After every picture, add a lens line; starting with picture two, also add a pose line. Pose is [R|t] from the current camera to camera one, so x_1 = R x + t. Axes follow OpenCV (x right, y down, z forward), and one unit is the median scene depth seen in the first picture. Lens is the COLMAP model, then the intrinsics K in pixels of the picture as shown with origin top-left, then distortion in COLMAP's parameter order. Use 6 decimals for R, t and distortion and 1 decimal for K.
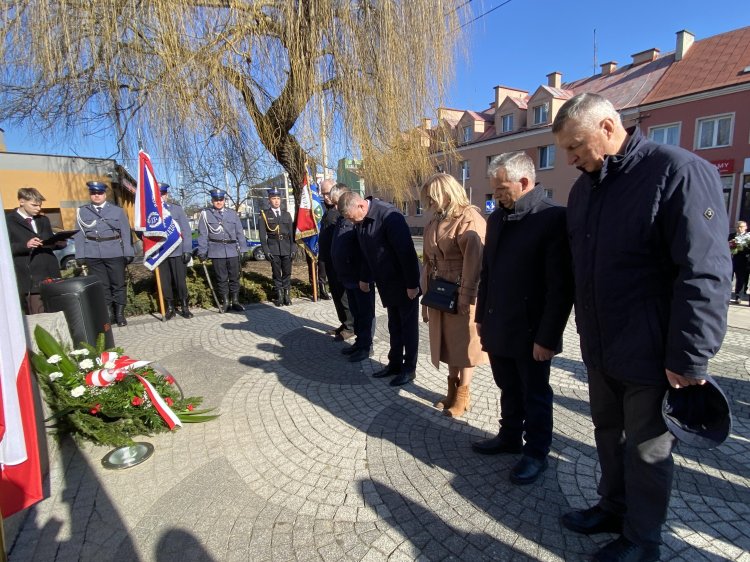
lens RADIAL K [[386.0, 0, 375.0], [0, 386.0, 281.0], [0, 0, 1]] dist [0.054121, -0.057349]
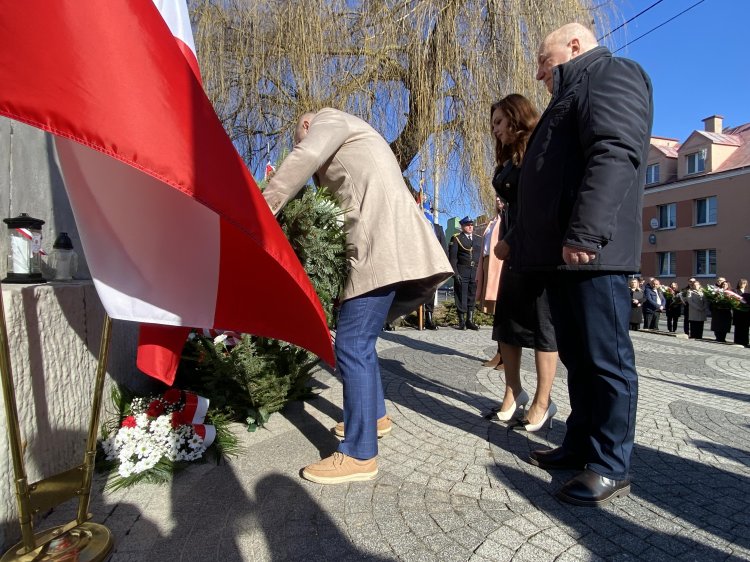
lens RADIAL K [[416.5, 0, 378.8], [0, 416.5, 281.5], [0, 0, 1]] dist [0.063328, -0.055320]
pose [[0.968341, 0.043192, -0.245867, -0.016876], [-0.080709, 0.986190, -0.144625, 0.101876], [0.236225, 0.159890, 0.958454, 0.030160]]
